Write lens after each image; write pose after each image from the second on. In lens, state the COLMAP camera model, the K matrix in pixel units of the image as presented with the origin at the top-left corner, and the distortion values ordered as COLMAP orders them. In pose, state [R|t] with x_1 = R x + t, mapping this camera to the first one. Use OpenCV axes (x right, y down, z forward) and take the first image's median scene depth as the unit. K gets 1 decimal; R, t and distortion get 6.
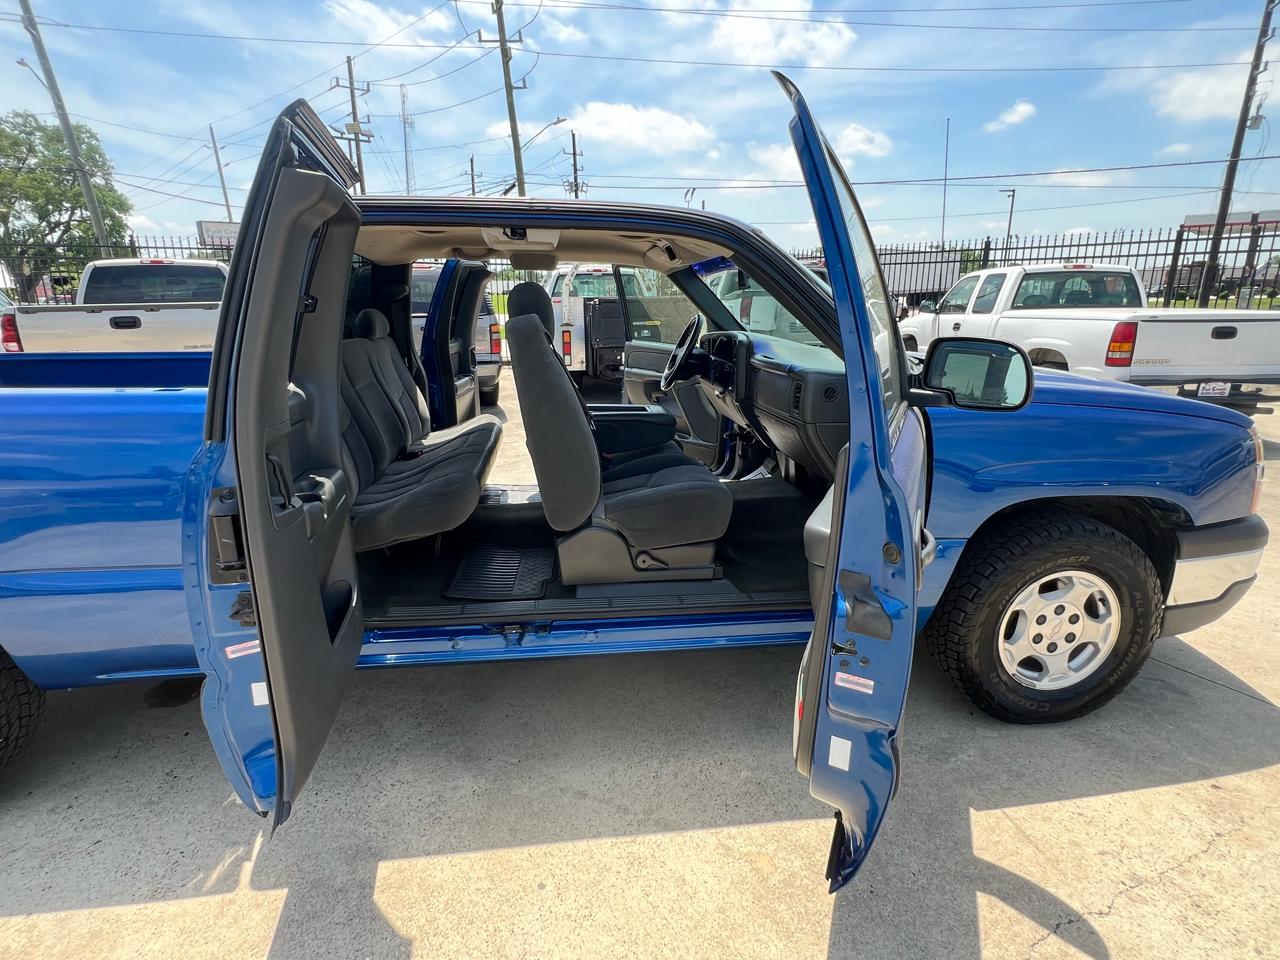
lens RADIAL K [[699.1, 0, 640.4], [0, 699.1, 479.8], [0, 0, 1]] dist [-0.008569, 0.003934]
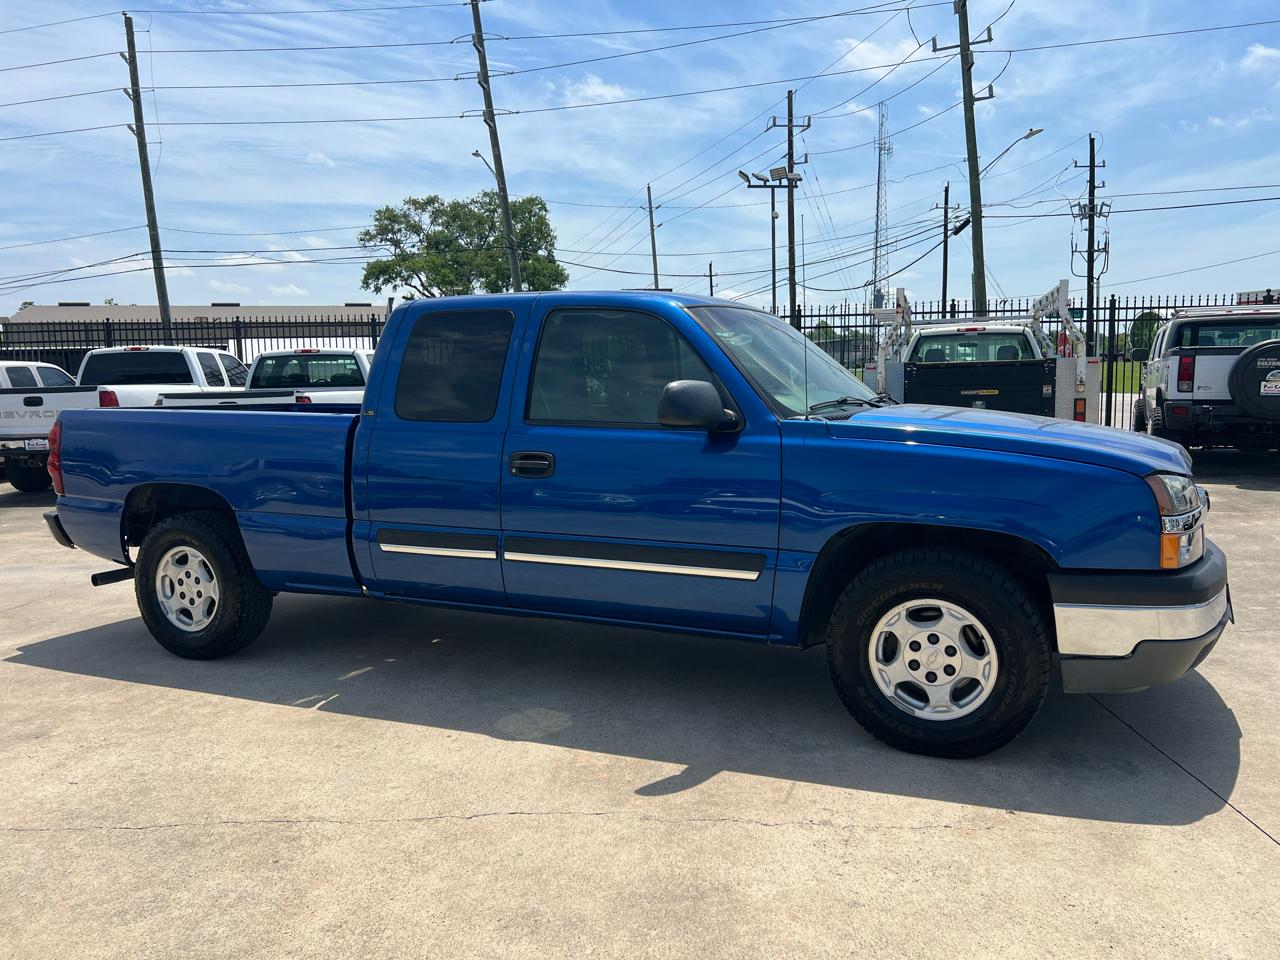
lens RADIAL K [[982.1, 0, 642.2], [0, 982.1, 485.9], [0, 0, 1]] dist [0.042477, -0.051318]
pose [[0.853993, 0.050110, -0.517866, 0.269827], [-0.120539, 0.987326, -0.103240, 0.045309], [0.506129, 0.150589, 0.849209, -0.142301]]
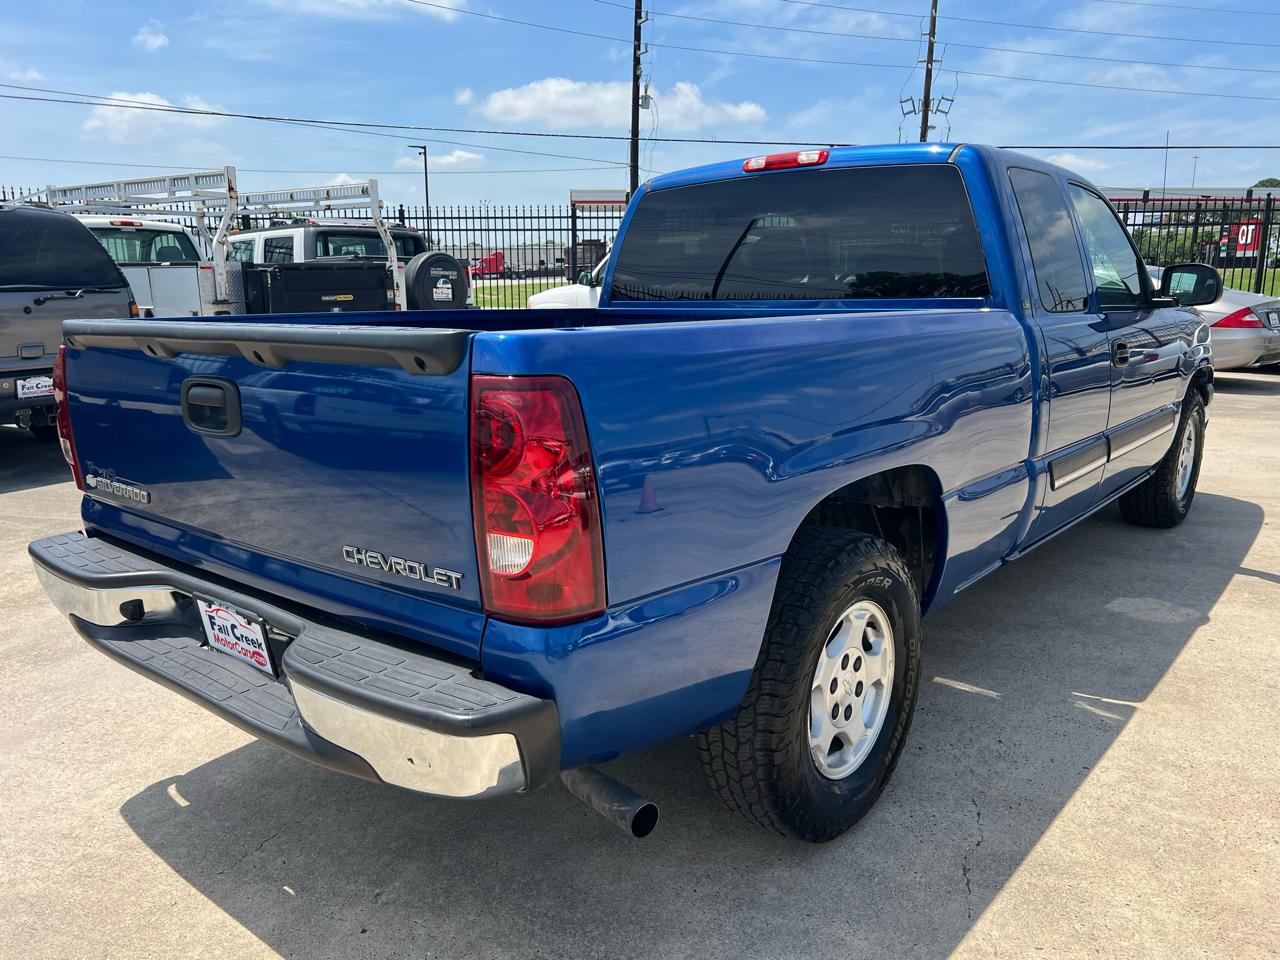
lens RADIAL K [[978.1, 0, 654.3], [0, 978.1, 501.6], [0, 0, 1]] dist [0.007011, -0.020784]
pose [[0.718790, -0.155137, 0.677697, -0.472594], [0.179164, 0.983195, 0.035043, 0.006380], [-0.671745, 0.096231, 0.734506, 0.056306]]
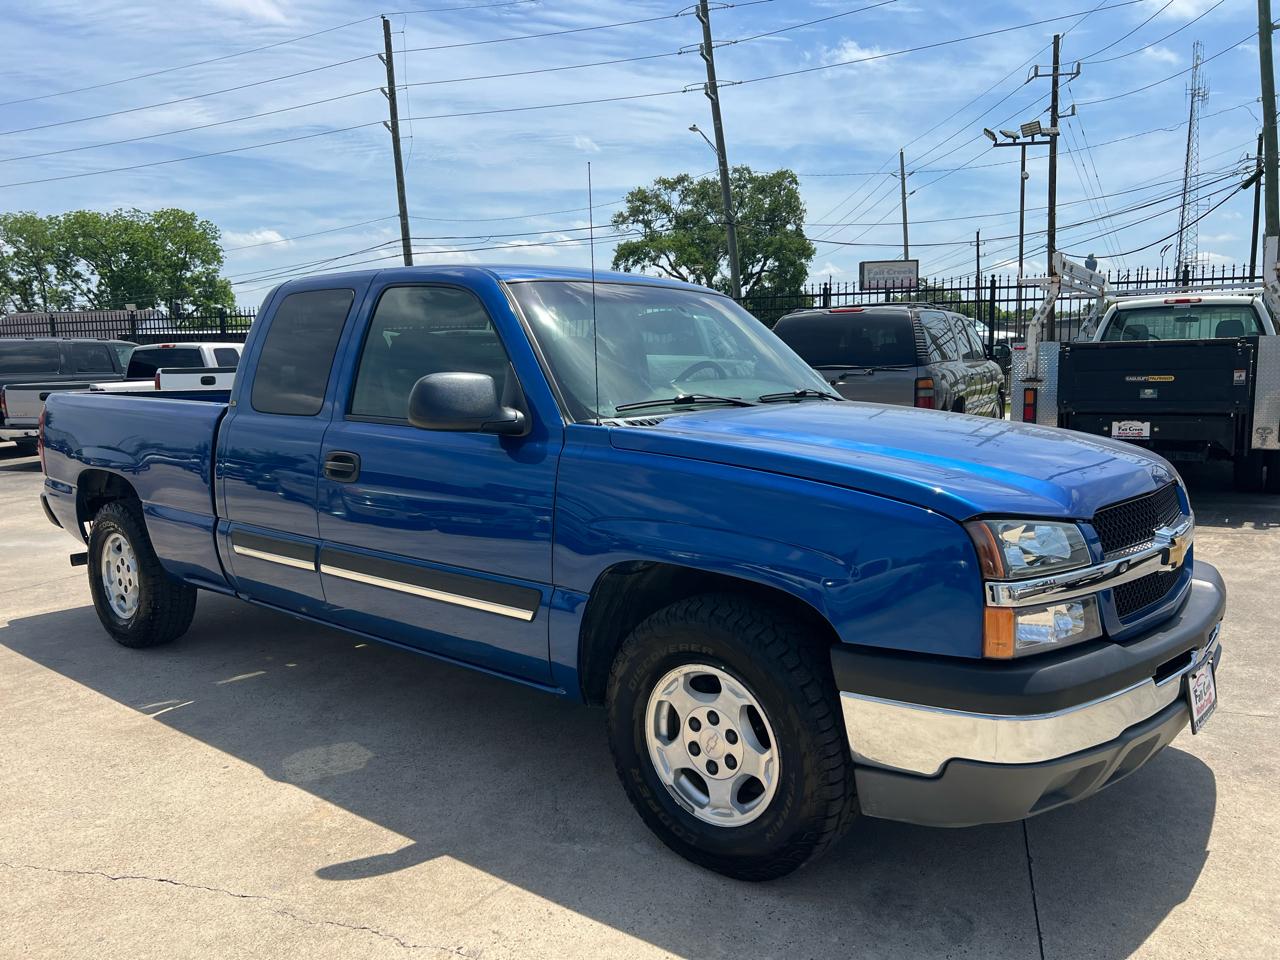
lens RADIAL K [[982.1, 0, 635.6], [0, 982.1, 484.9], [0, 0, 1]] dist [0.042477, -0.051318]
pose [[0.679598, 0.089359, -0.728122, 0.365980], [-0.173876, 0.983891, -0.041540, -0.003528], [0.712681, 0.154833, 0.684188, 0.034610]]
